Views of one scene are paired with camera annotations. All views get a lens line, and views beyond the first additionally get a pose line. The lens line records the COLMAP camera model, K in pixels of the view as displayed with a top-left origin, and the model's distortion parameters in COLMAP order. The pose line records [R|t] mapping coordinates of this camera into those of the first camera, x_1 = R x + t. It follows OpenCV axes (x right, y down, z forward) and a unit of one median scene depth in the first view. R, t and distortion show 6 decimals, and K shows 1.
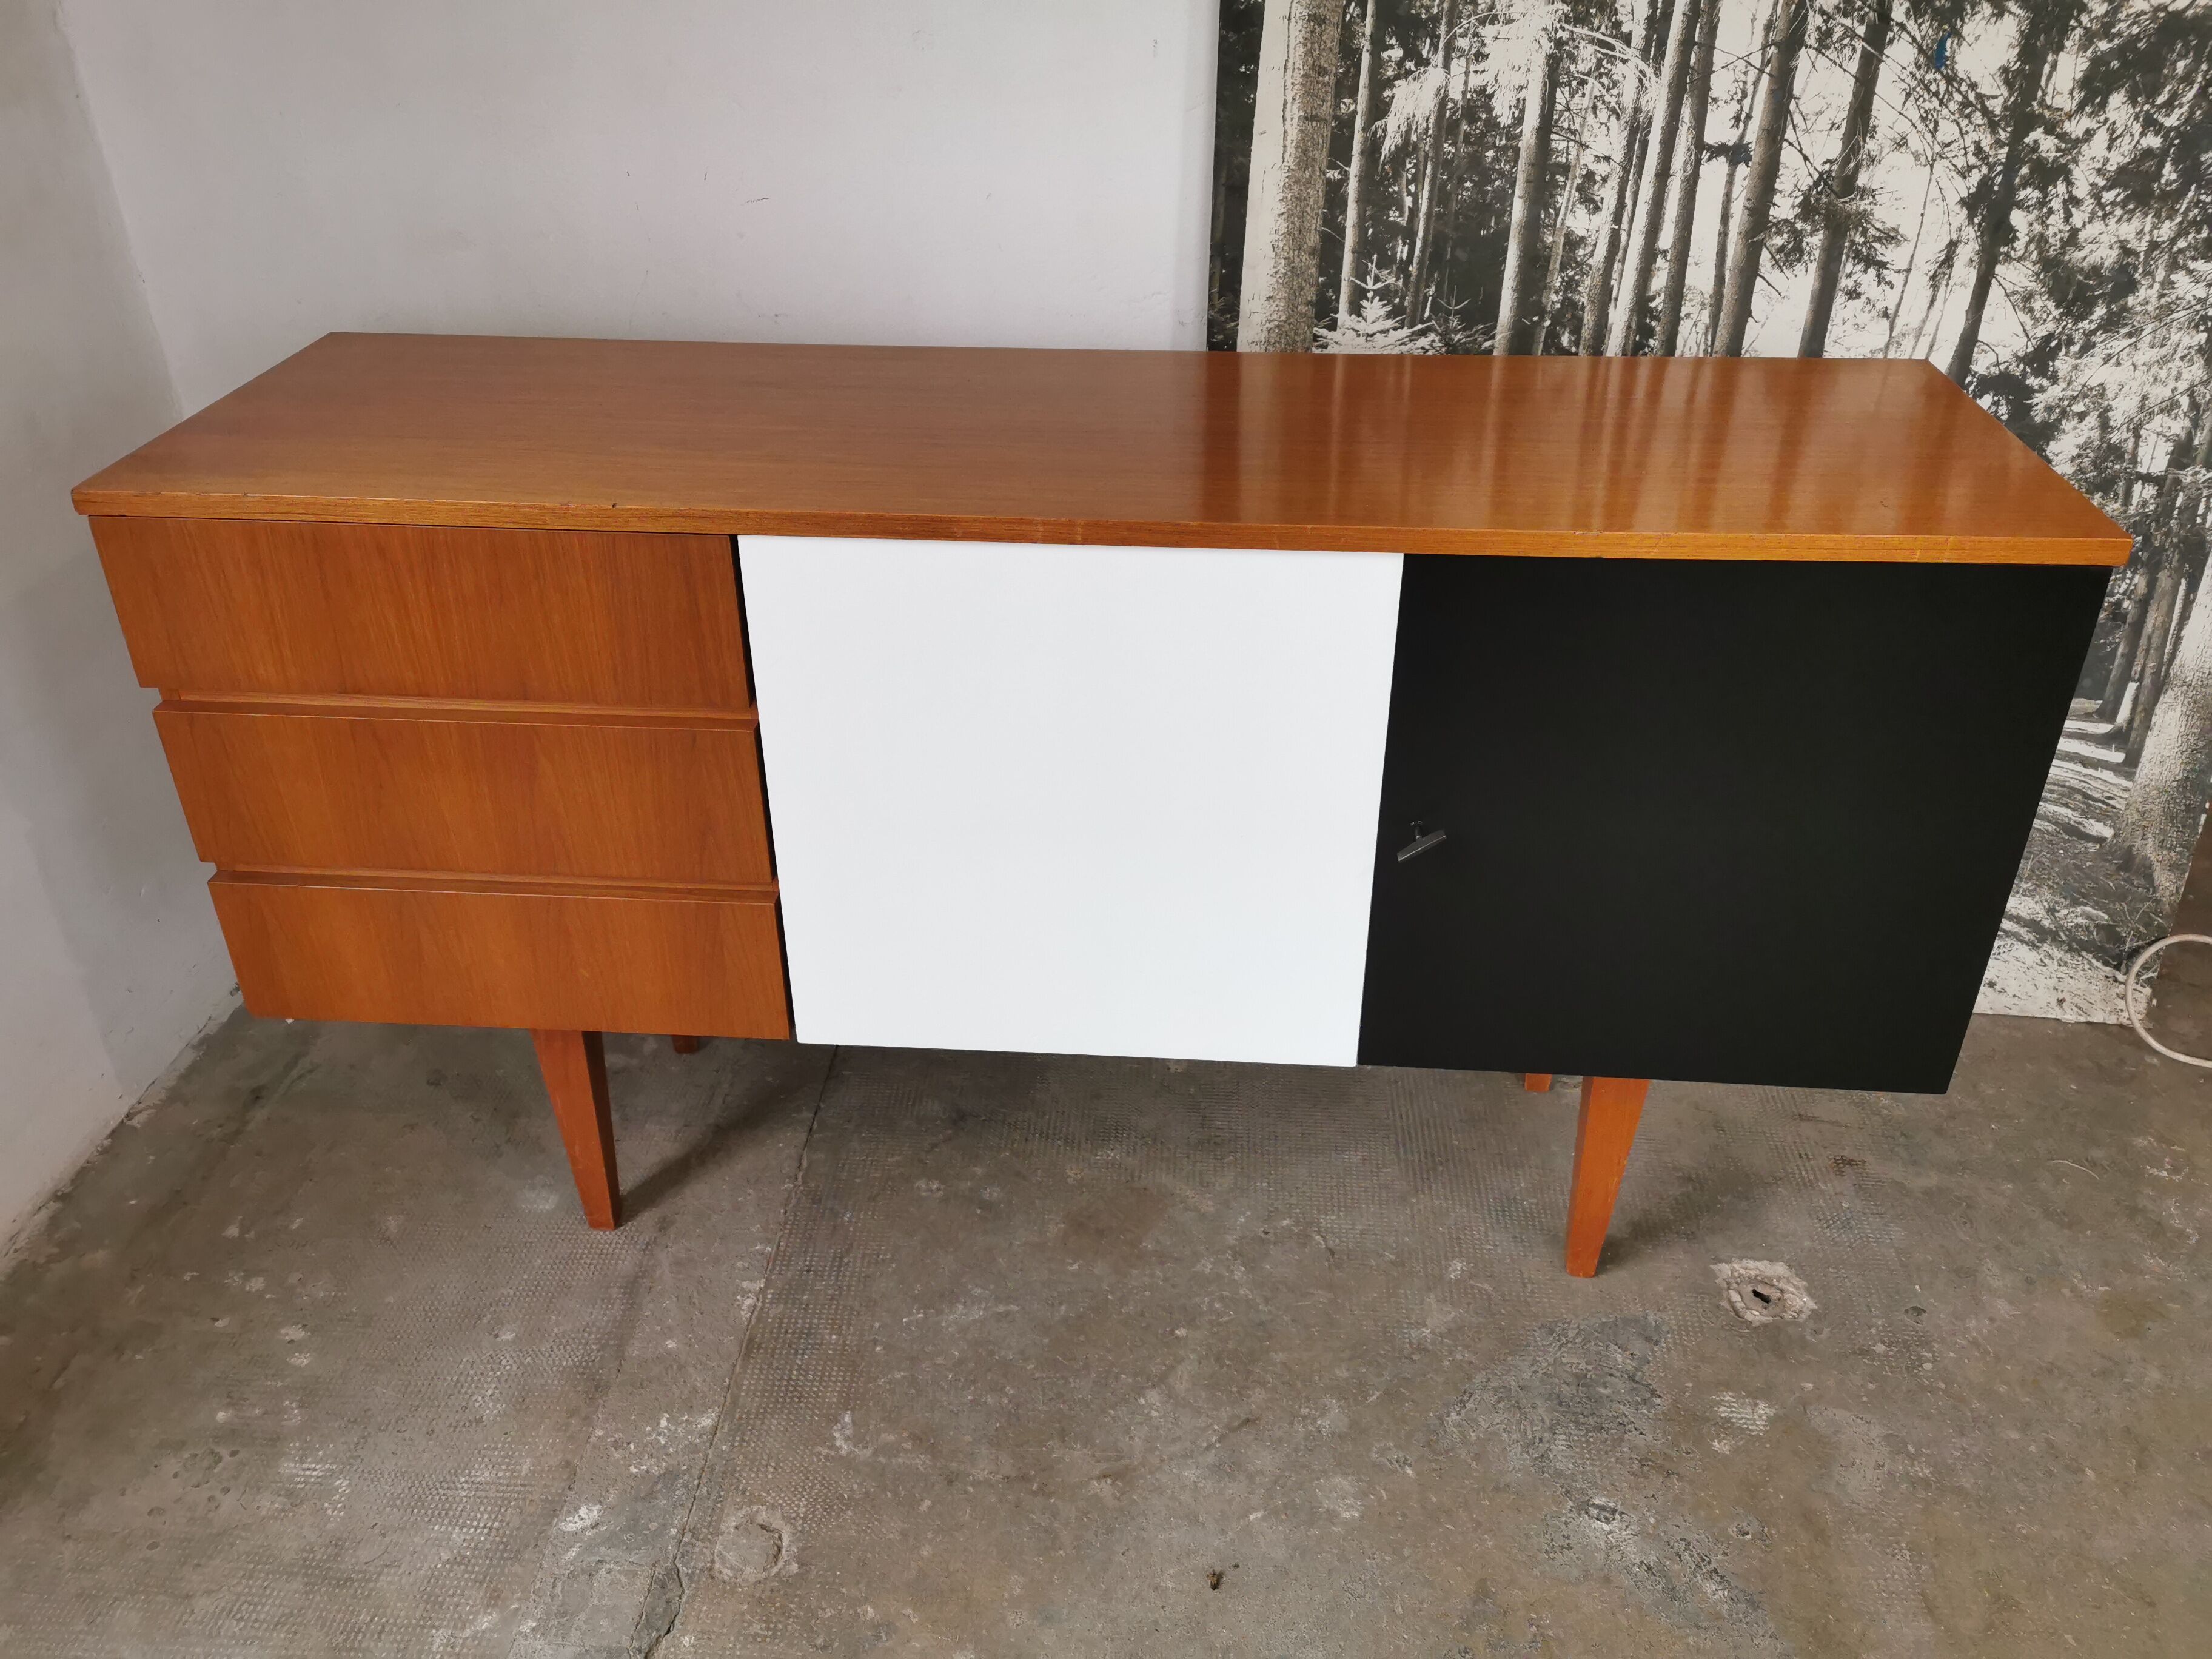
lens RADIAL K [[1710.1, 0, 1092.5], [0, 1710.1, 844.6], [0, 0, 1]] dist [0.058642, -0.095869]
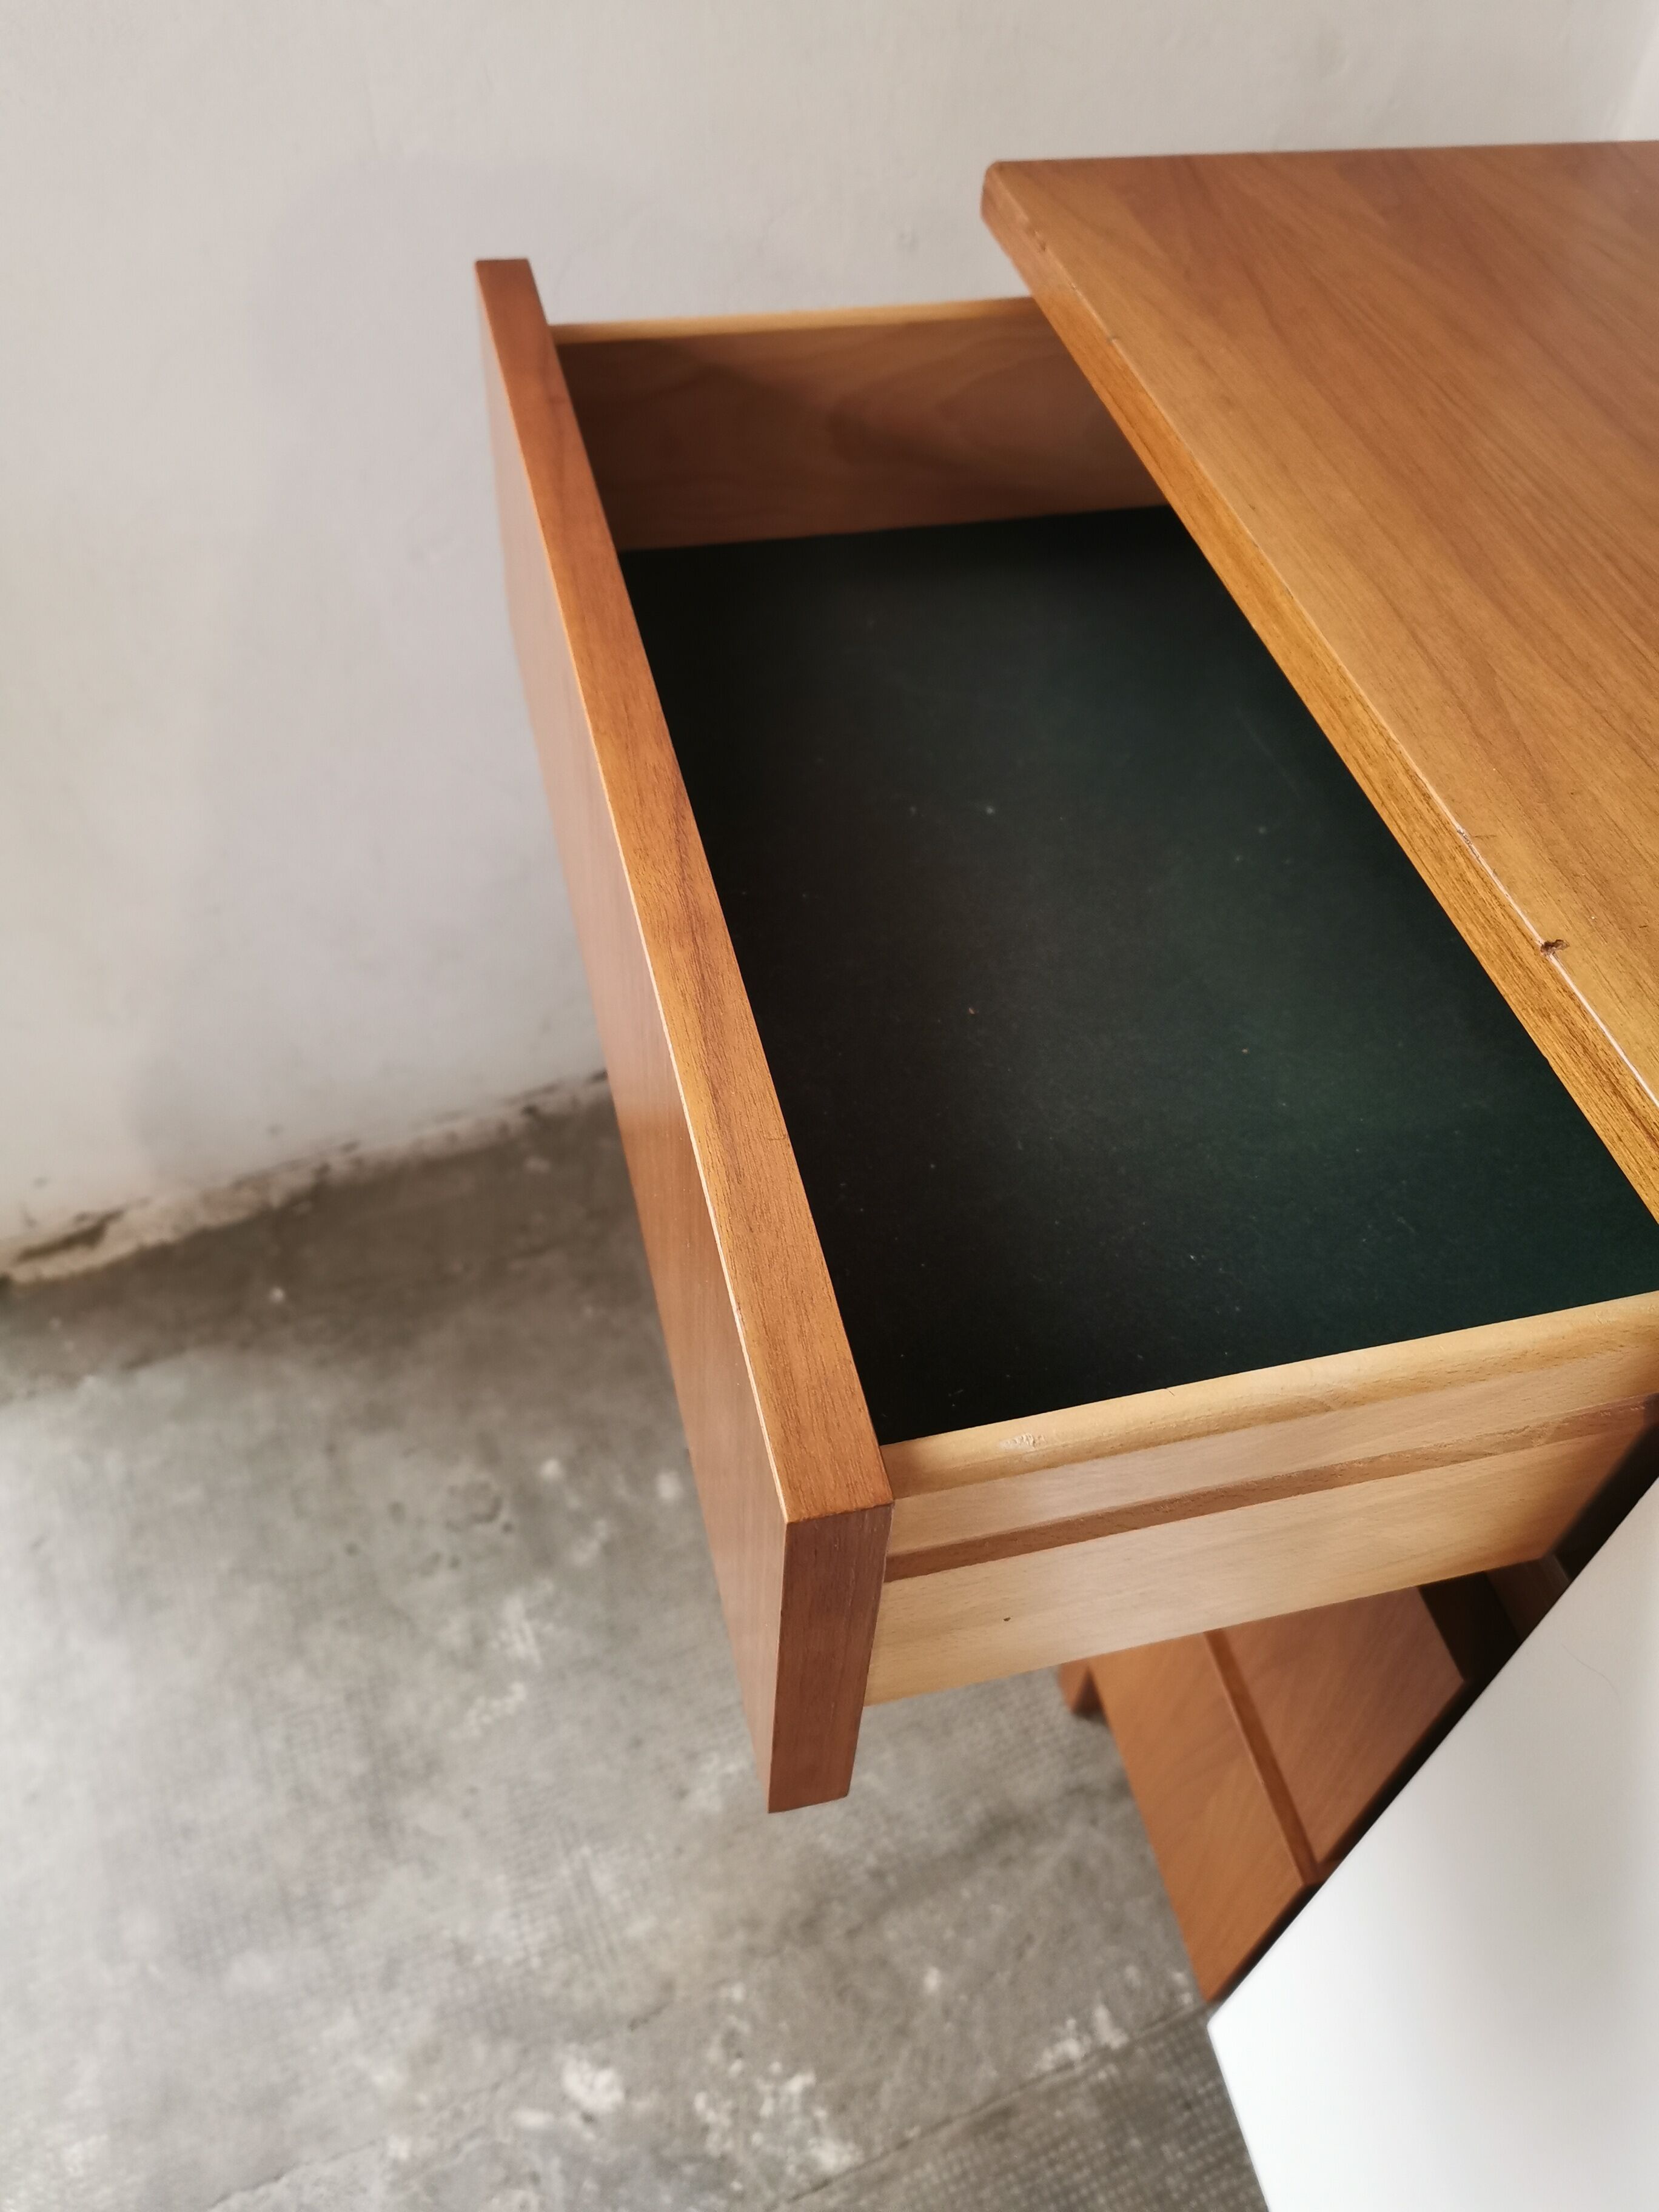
lens RADIAL K [[1710.1, 0, 826.1], [0, 1710.1, 1109.0], [0, 0, 1]] dist [0.058642, -0.095869]
pose [[0.454102, 0.691388, -0.561938, -0.133700], [-0.507559, 0.719114, 0.474614, -0.184654], [0.732240, 0.069693, 0.677471, 0.544632]]
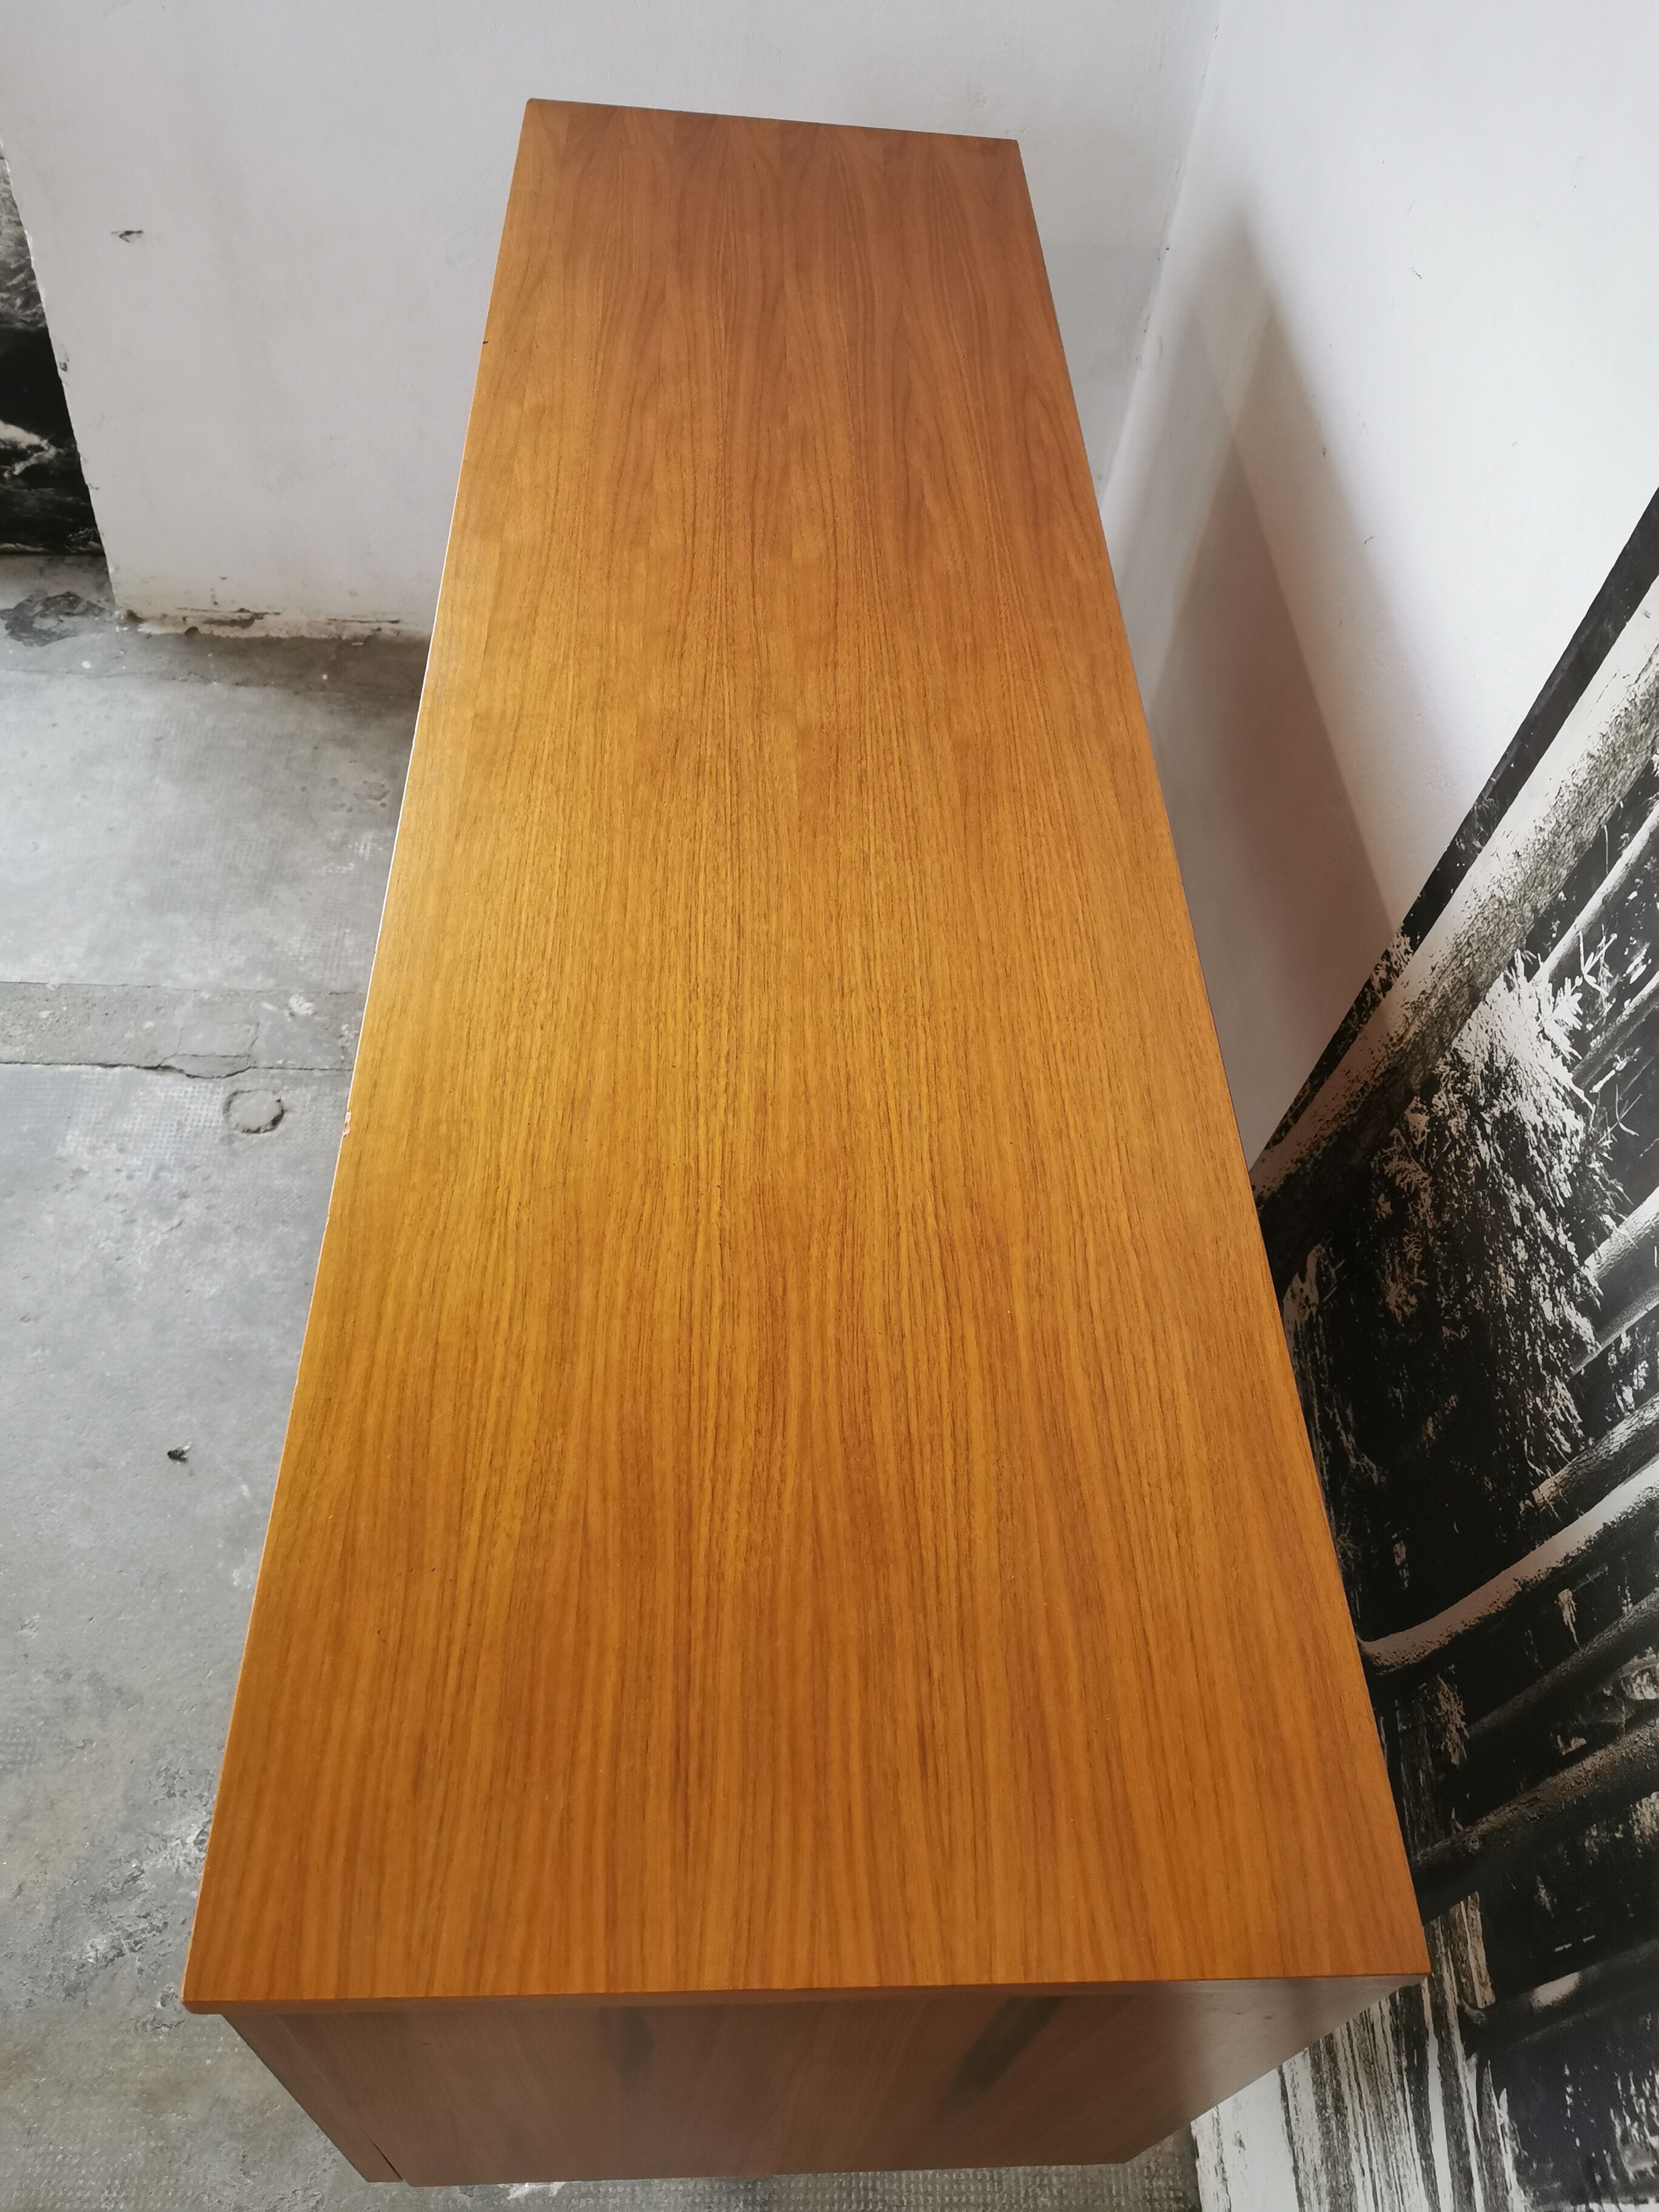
lens RADIAL K [[1710.1, 0, 833.3], [0, 1710.1, 1088.6], [0, 0, 1]] dist [0.058642, -0.095869]
pose [[0.111484, 0.783943, -0.610742, 0.516128], [-0.599371, 0.543252, 0.587905, -0.505903], [0.792670, 0.300519, 0.530436, 0.581704]]
